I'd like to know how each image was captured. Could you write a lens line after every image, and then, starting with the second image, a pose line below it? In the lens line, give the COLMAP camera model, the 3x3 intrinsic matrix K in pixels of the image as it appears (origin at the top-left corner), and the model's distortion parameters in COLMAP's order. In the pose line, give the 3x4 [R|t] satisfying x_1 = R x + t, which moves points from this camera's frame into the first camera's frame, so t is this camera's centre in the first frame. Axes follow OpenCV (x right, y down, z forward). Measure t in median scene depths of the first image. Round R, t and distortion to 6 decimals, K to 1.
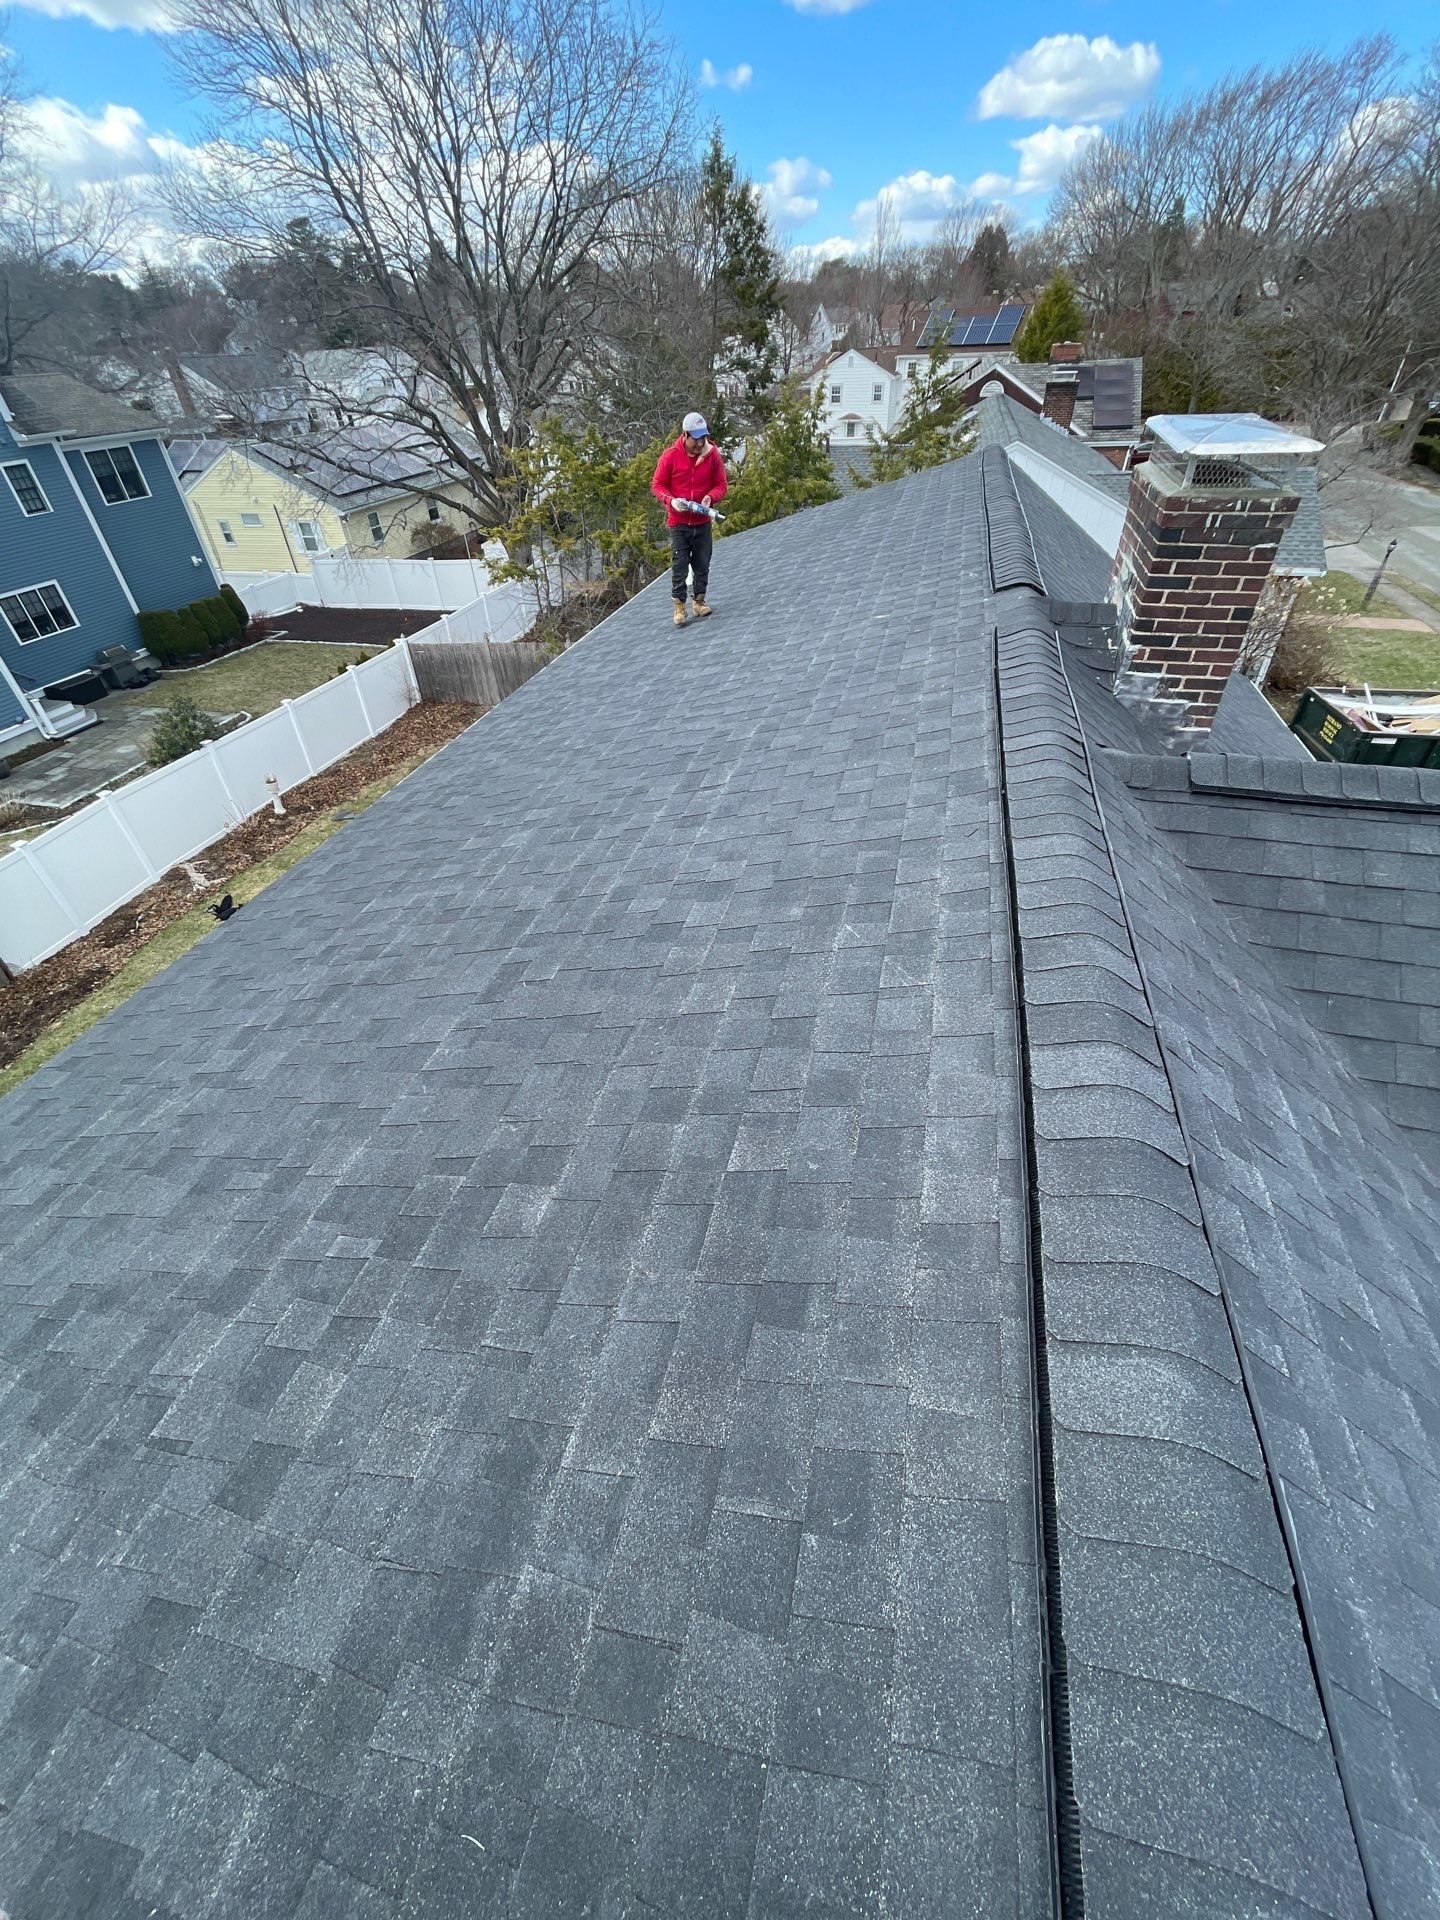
lens RADIAL K [[757.1, 0, 720.2], [0, 757.1, 950.7], [0, 0, 1]] dist [-0.002208, 0.000321]
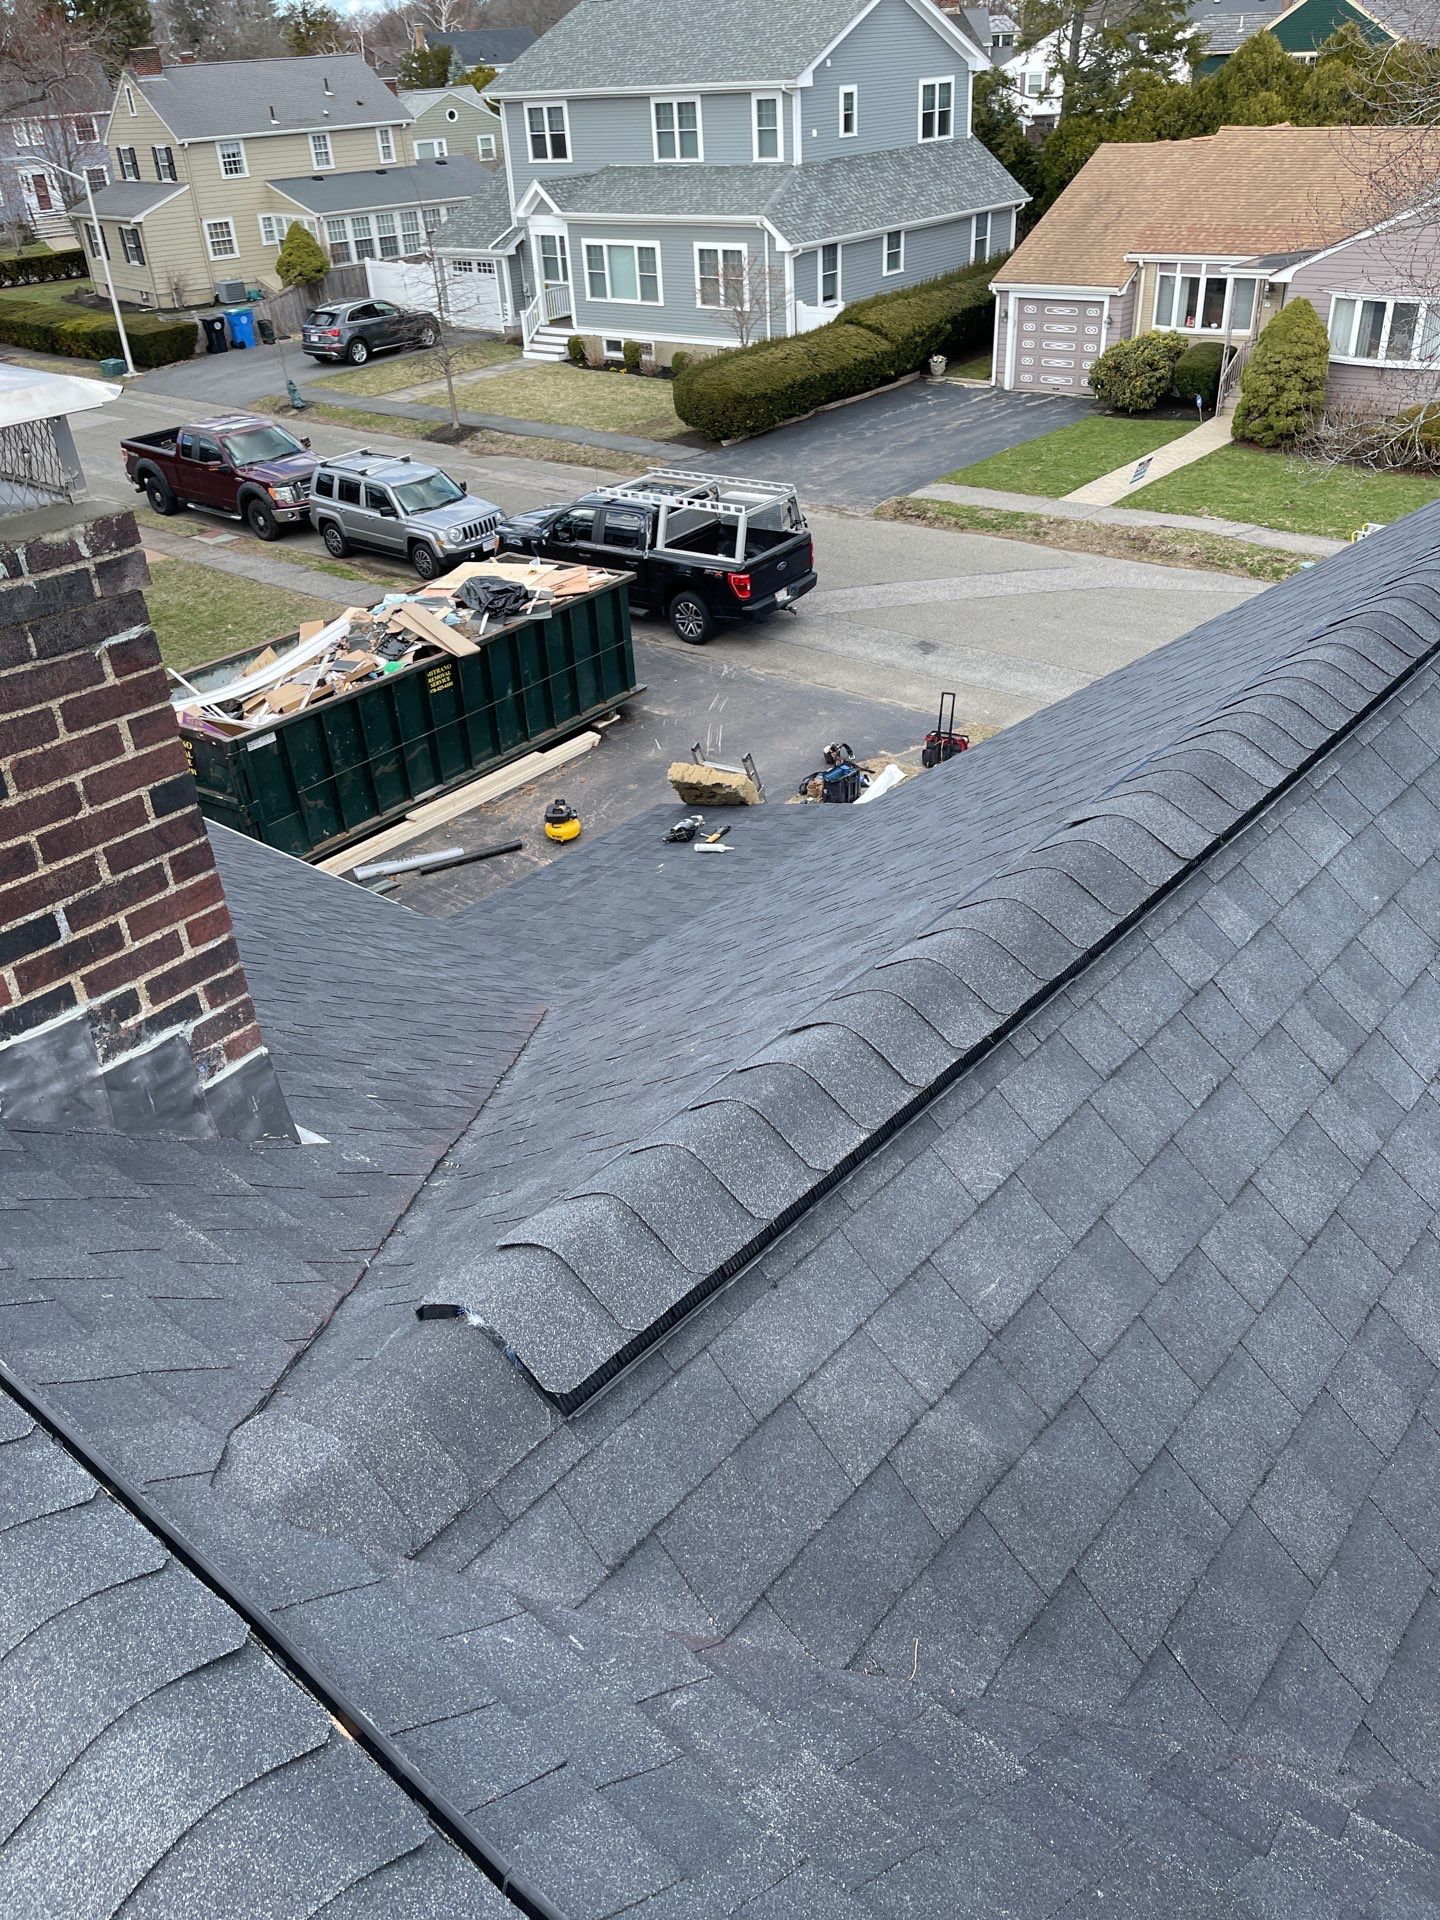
lens RADIAL K [[1492.8, 0, 724.4], [0, 1492.8, 956.6], [0, 0, 1]] dist [0.057512, -0.080141]
pose [[0.445706, -0.450511, 0.773554, 0.196293], [0.596388, 0.793869, 0.118715, -0.290141], [-0.667583, 0.408427, 0.622512, 0.372643]]
